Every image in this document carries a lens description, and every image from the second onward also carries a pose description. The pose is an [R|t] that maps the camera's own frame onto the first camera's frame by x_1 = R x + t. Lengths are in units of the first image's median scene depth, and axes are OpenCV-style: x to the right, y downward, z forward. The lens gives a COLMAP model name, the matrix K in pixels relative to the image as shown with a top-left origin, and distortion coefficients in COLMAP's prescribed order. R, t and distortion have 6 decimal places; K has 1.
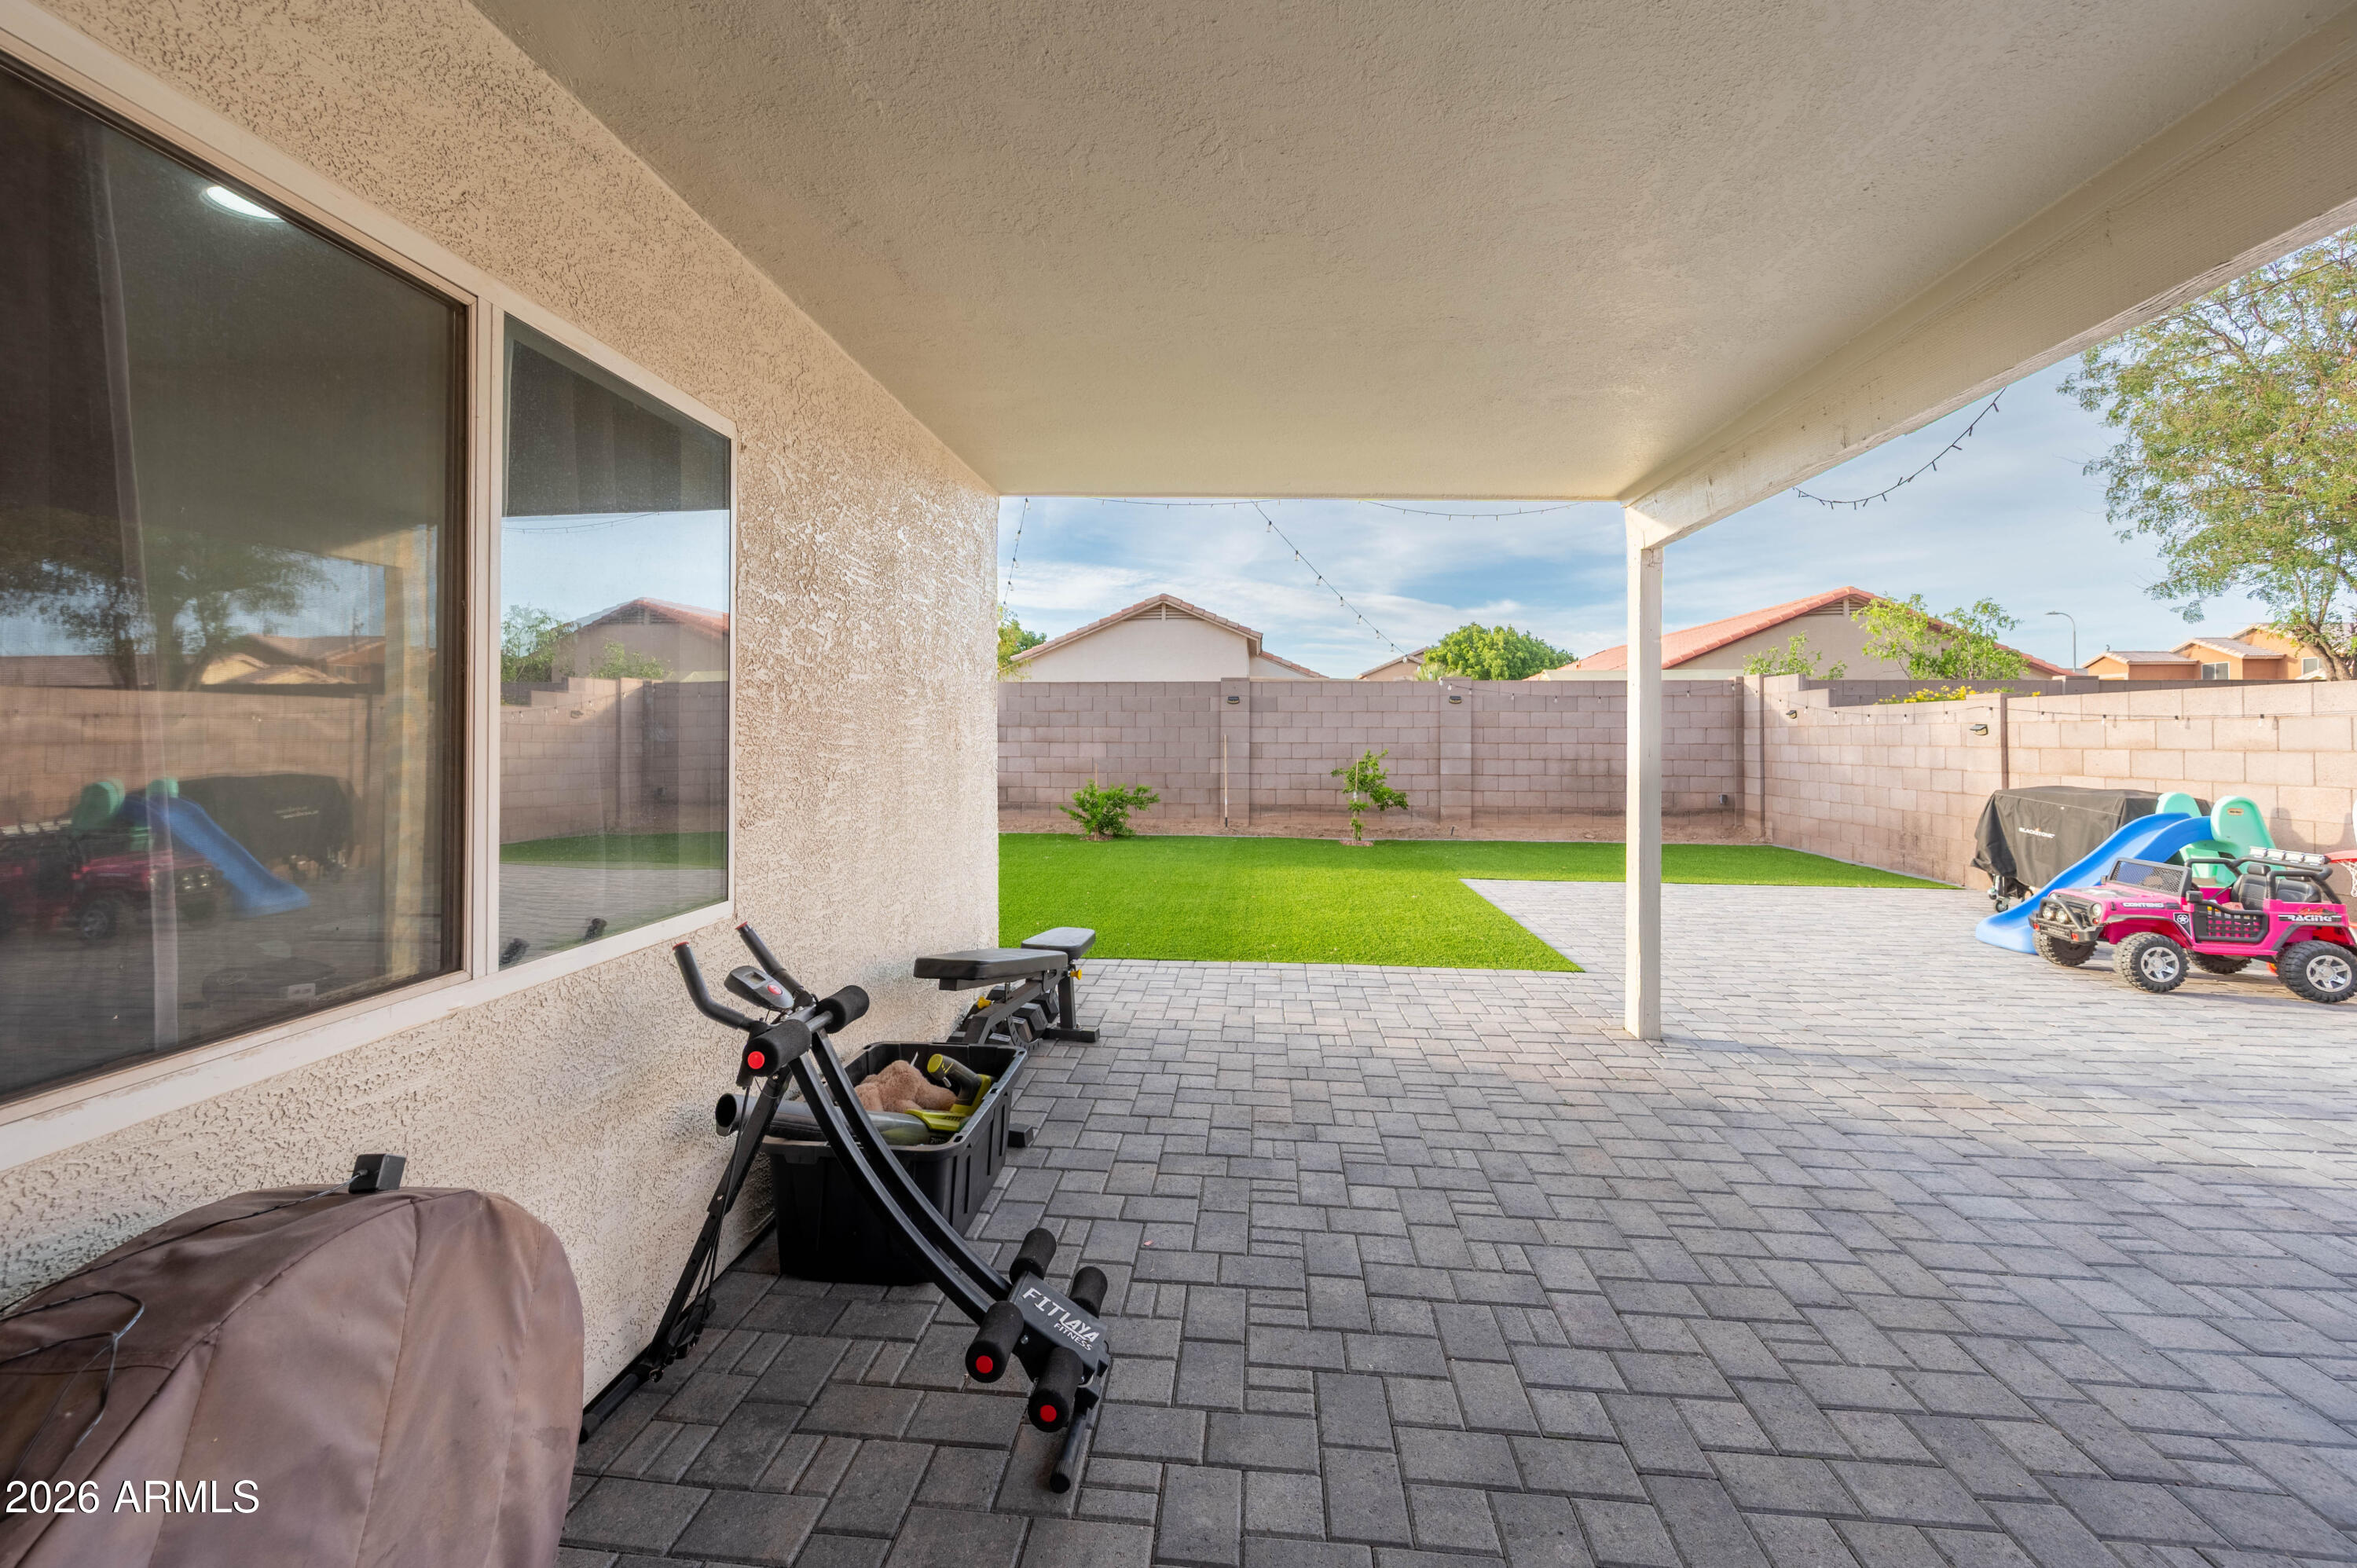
lens RADIAL K [[951.5, 0, 1158.6], [0, 951.5, 741.5], [0, 0, 1]] dist [-0.001119, -0.000221]
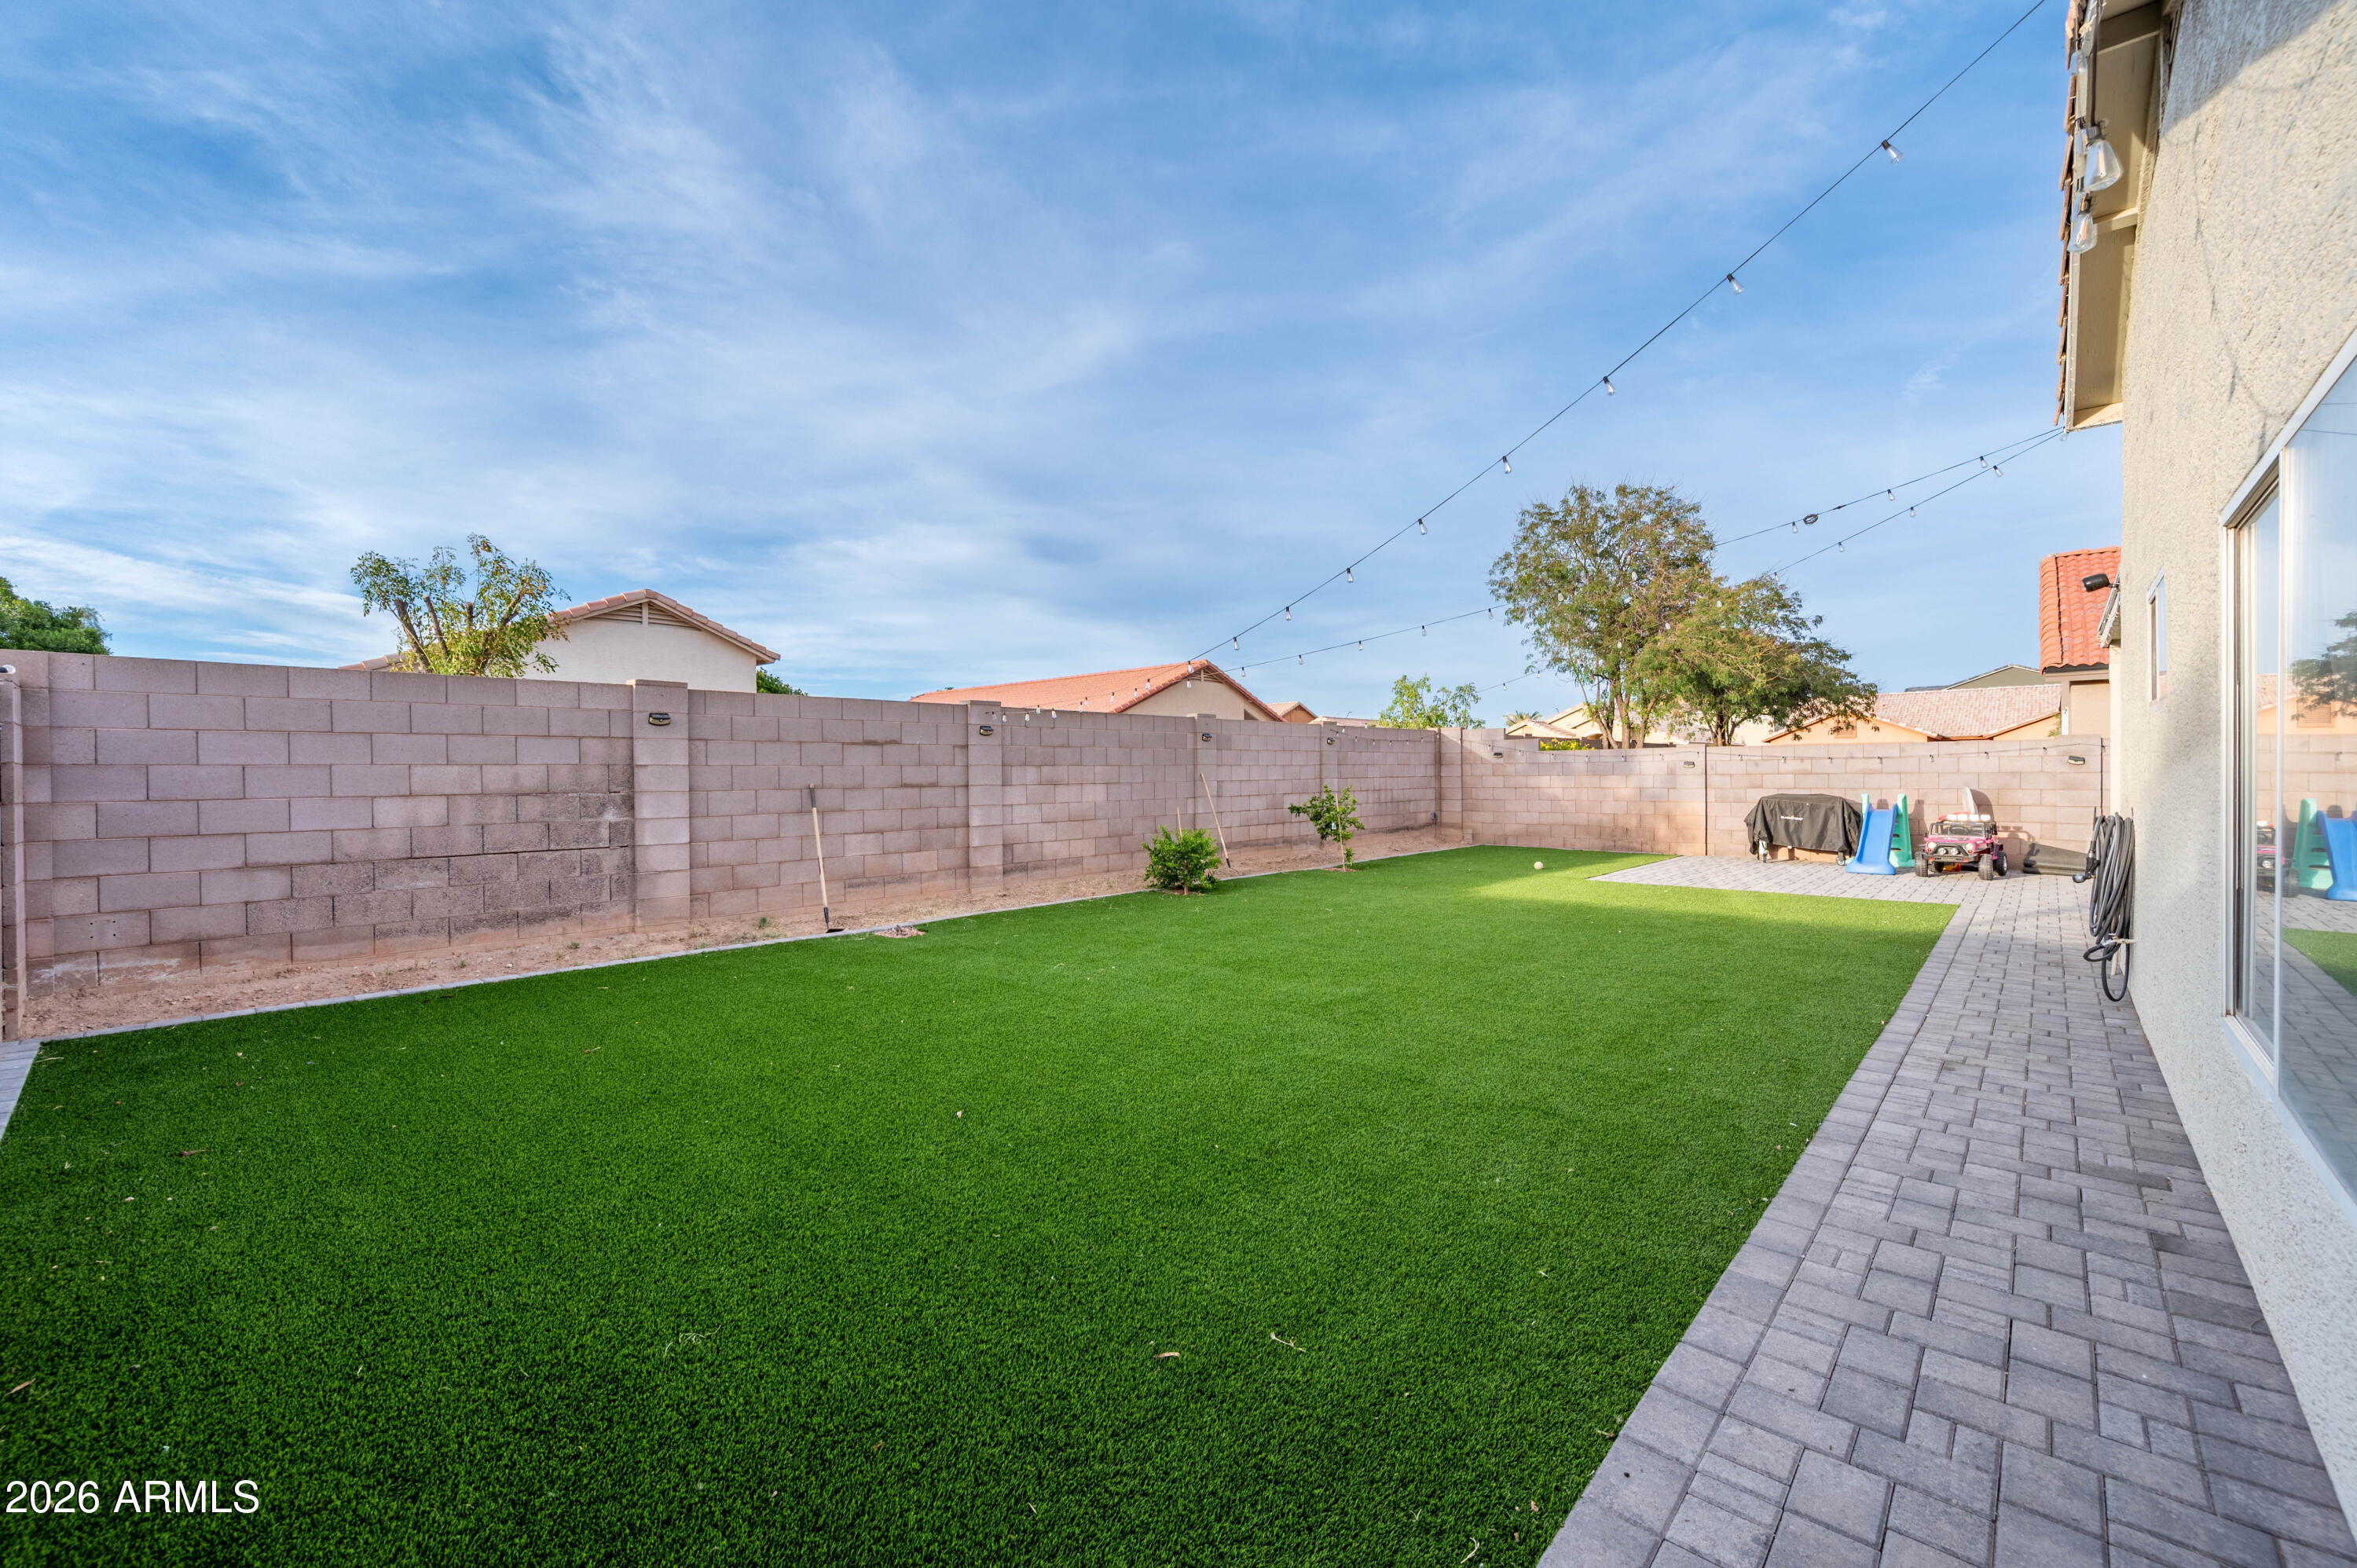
lens RADIAL K [[956.8, 0, 1187.6], [0, 956.8, 784.9], [0, 0, 1]] dist [0.013490, 0.000118]
pose [[0.589671, -0.019057, 0.807419, -0.744774], [0.017015, 0.999793, 0.011171, -0.006962], [-0.807465, 0.007151, 0.589873, 0.451086]]
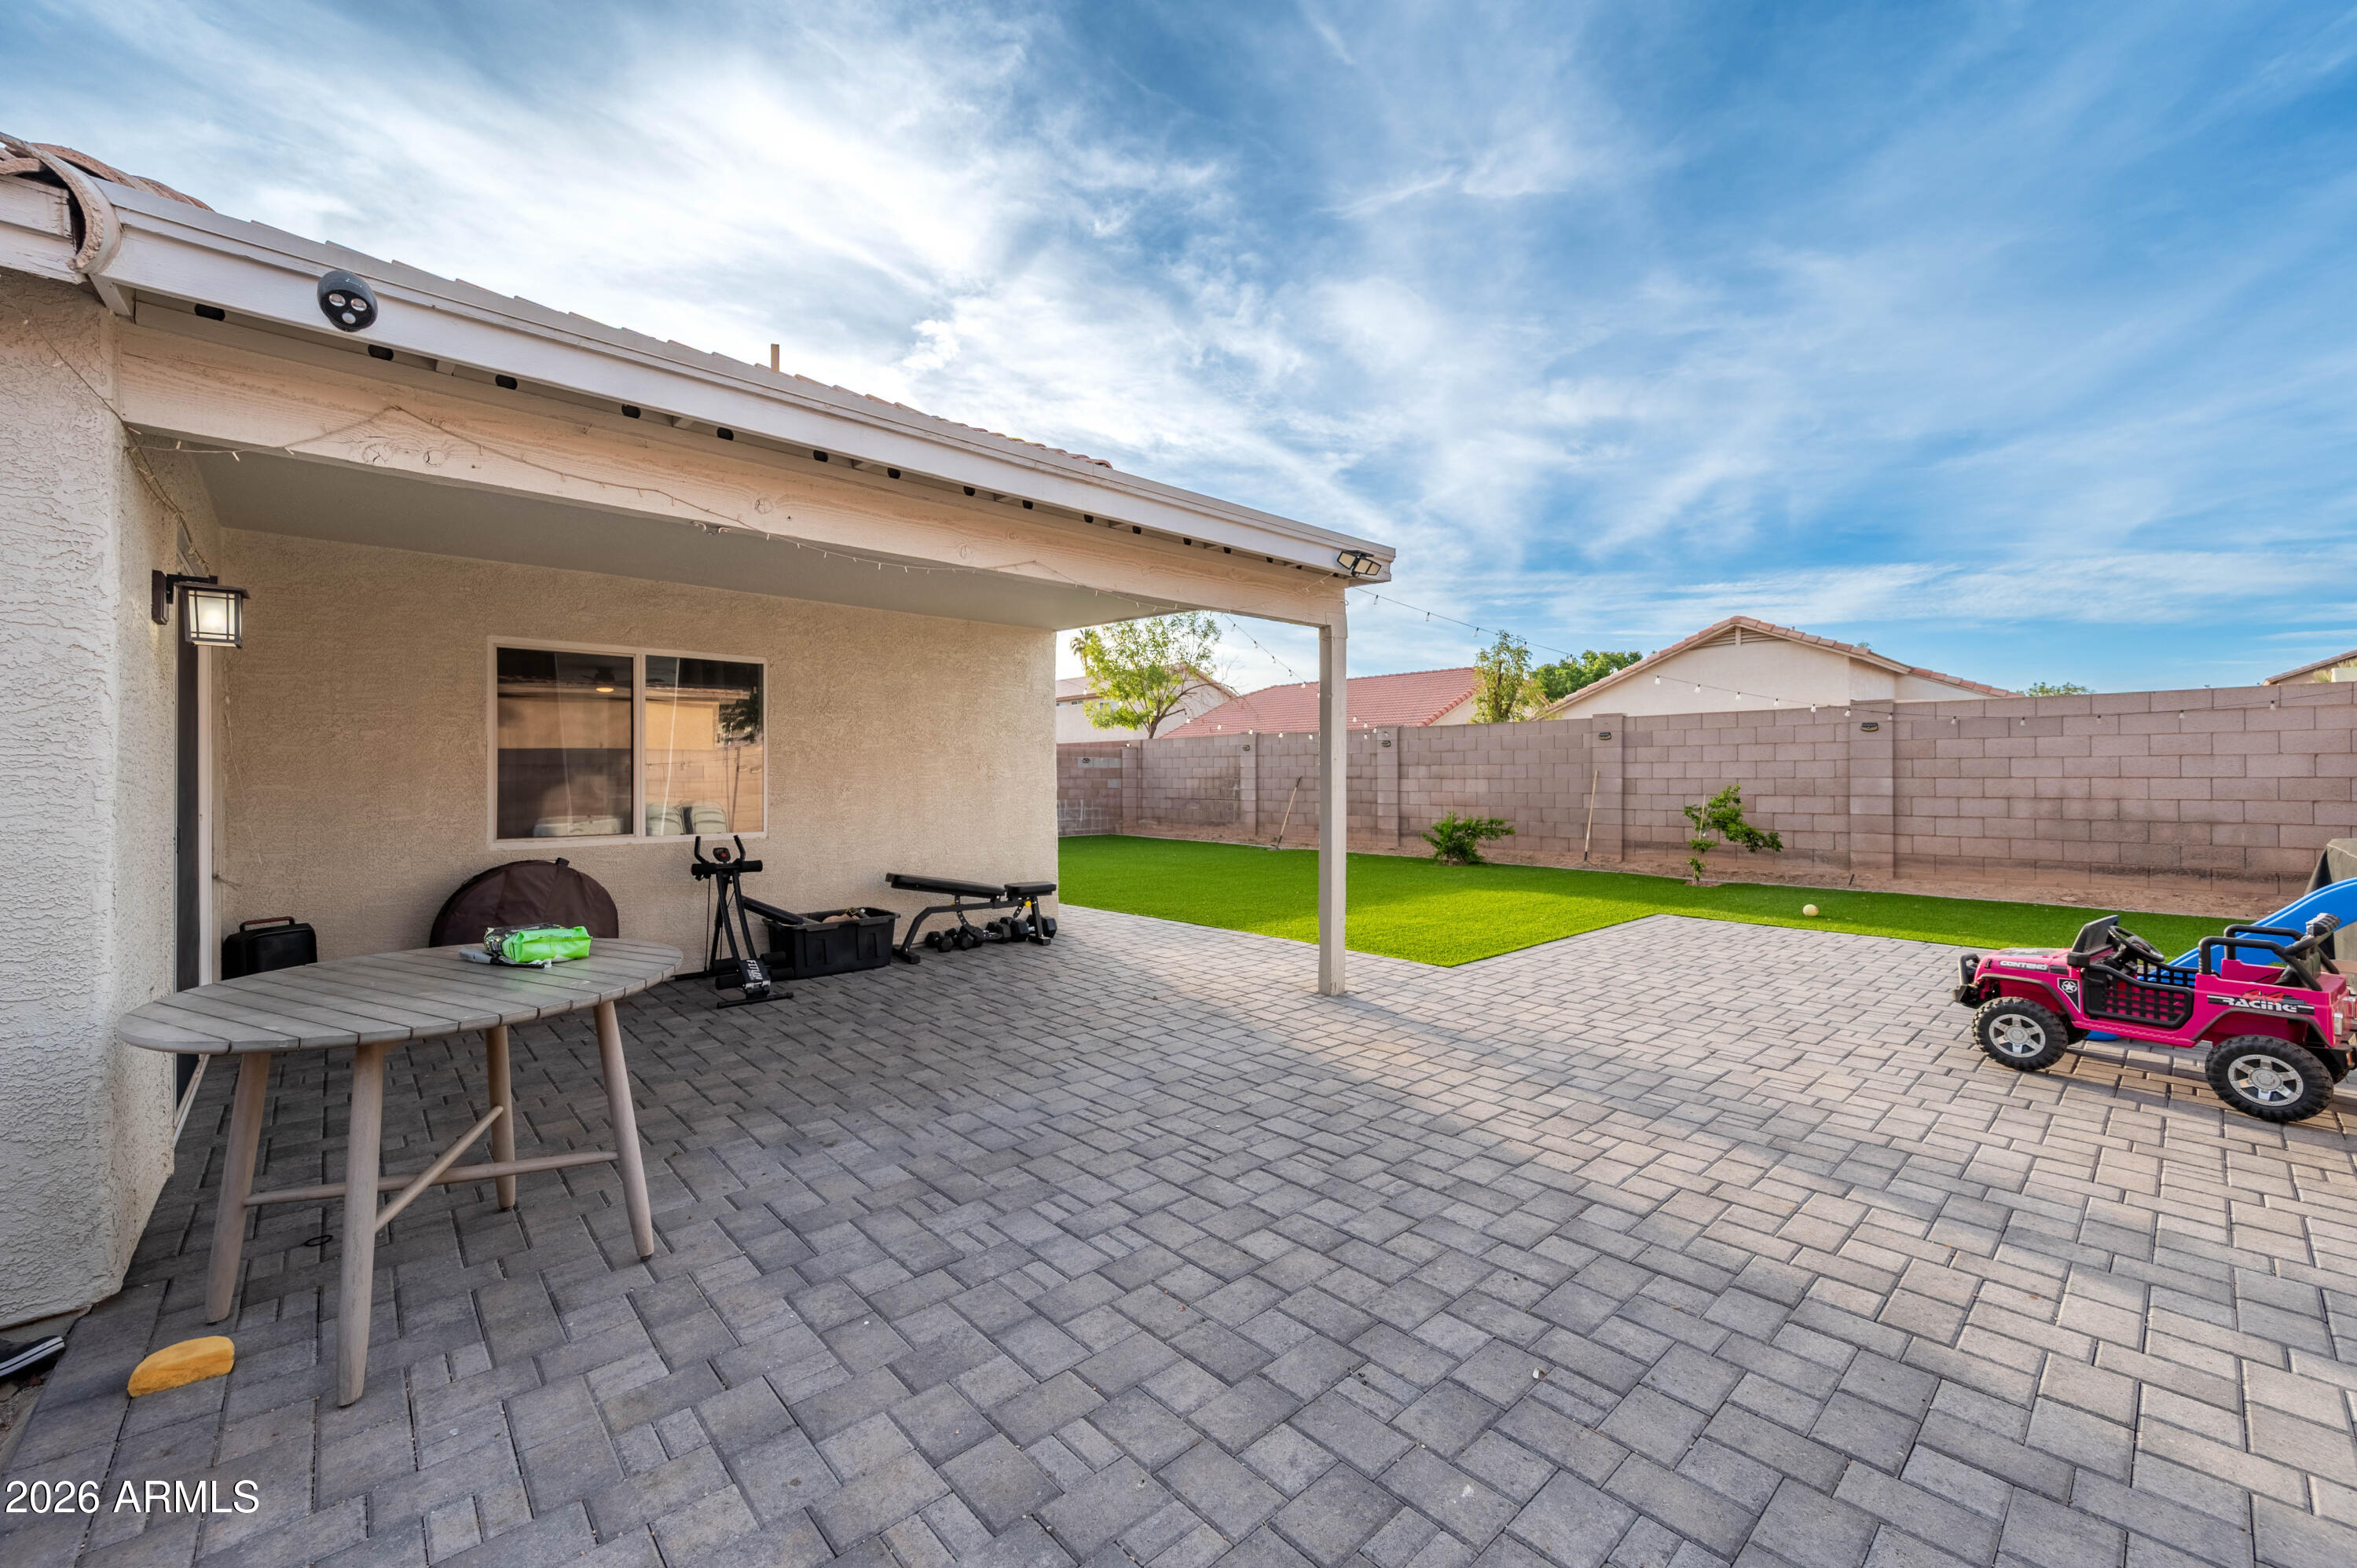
lens RADIAL K [[928.0, 0, 1169.1], [0, 928.0, 789.8], [0, 0, 1]] dist [-0.002266, -0.000081]
pose [[0.742793, 0.004324, -0.669508, 0.403943], [0.001634, 0.999964, 0.008271, 0.004581], [0.669520, -0.007237, 0.742759, -0.037490]]
